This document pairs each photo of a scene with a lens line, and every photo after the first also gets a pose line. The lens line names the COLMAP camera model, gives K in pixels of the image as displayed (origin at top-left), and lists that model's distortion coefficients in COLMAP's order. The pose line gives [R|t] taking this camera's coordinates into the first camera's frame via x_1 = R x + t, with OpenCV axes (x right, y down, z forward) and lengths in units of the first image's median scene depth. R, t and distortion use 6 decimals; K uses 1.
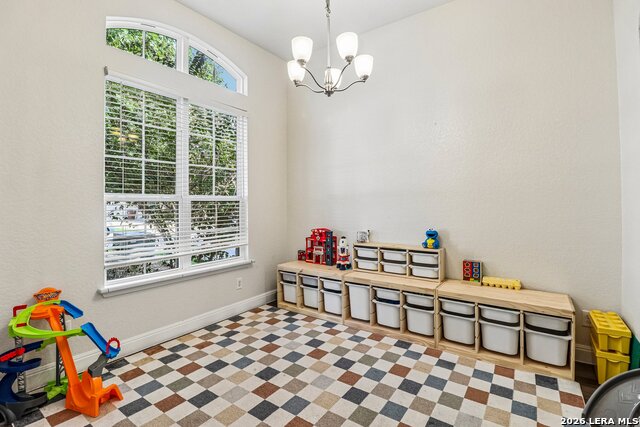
lens RADIAL K [[298.4, 0, 316.0], [0, 298.4, 208.4], [0, 0, 1]] dist [0.001228, -0.015350]
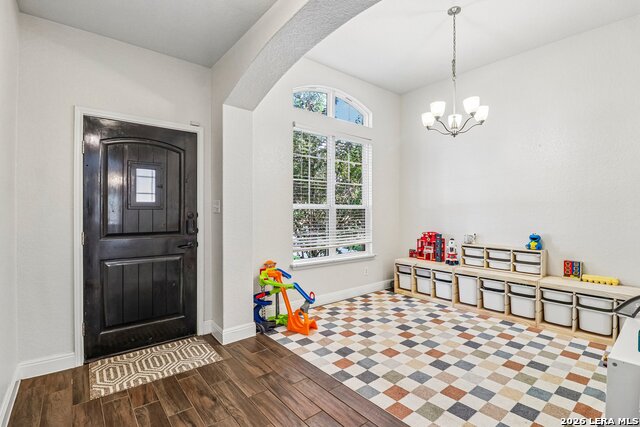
lens RADIAL K [[289.4, 0, 320.9], [0, 289.4, 216.6], [0, 0, 1]] dist [-0.000052, -0.013062]
pose [[0.964539, 0.014552, -0.263537, -0.141647], [-0.013390, 0.999891, 0.006207, 0.004450], [0.263599, -0.002458, 0.964629, -0.354837]]
